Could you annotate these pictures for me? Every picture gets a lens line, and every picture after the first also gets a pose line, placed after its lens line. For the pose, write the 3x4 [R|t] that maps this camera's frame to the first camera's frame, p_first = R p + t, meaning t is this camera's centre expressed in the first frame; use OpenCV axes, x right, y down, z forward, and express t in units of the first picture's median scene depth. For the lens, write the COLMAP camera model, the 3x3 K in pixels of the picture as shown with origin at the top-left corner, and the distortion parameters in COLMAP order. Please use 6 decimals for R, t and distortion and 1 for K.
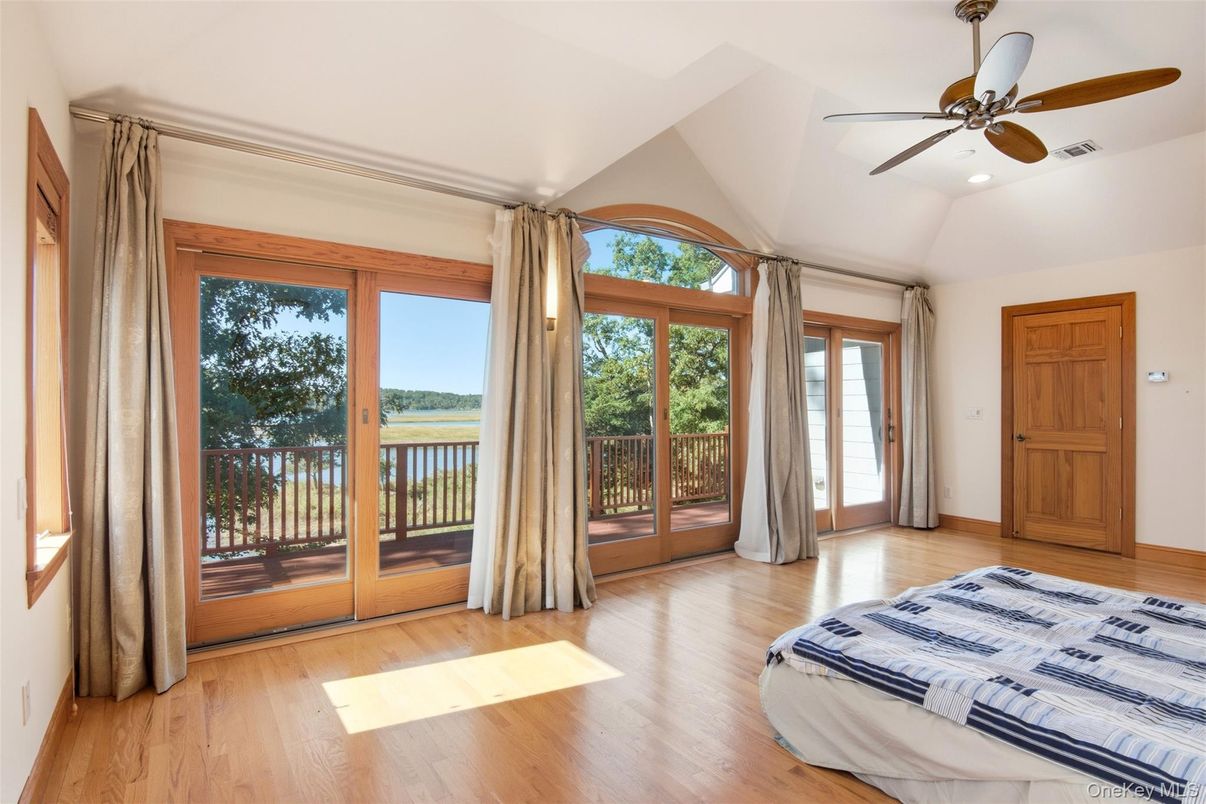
lens RADIAL K [[624.0, 0, 607.8], [0, 624.0, 403.1], [0, 0, 1]] dist [-0.011525, -0.006489]
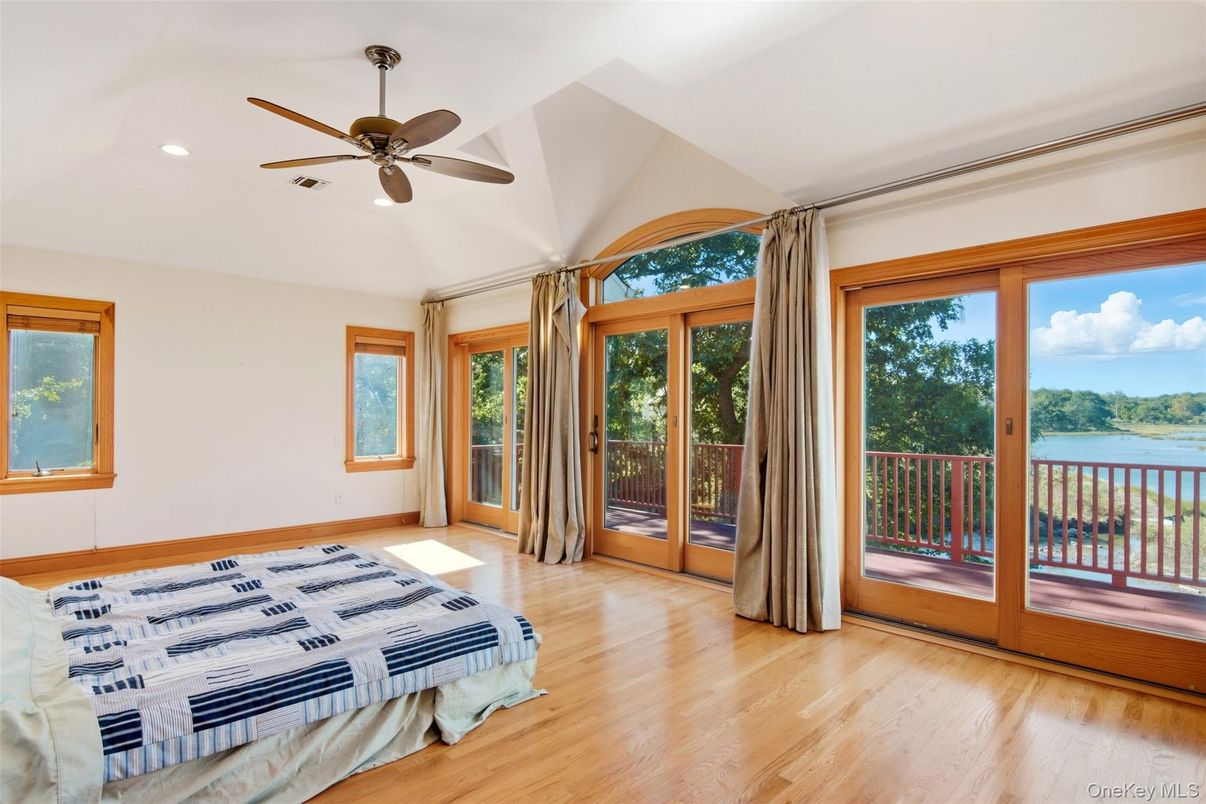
lens RADIAL K [[624.0, 0, 607.6], [0, 624.0, 406.1], [0, 0, 1]] dist [-0.011525, -0.006489]
pose [[0.162686, -0.008216, -0.986644, 0.420763], [-0.002221, 0.999960, -0.008693, -0.000087], [0.986675, 0.003605, 0.162661, 0.288182]]
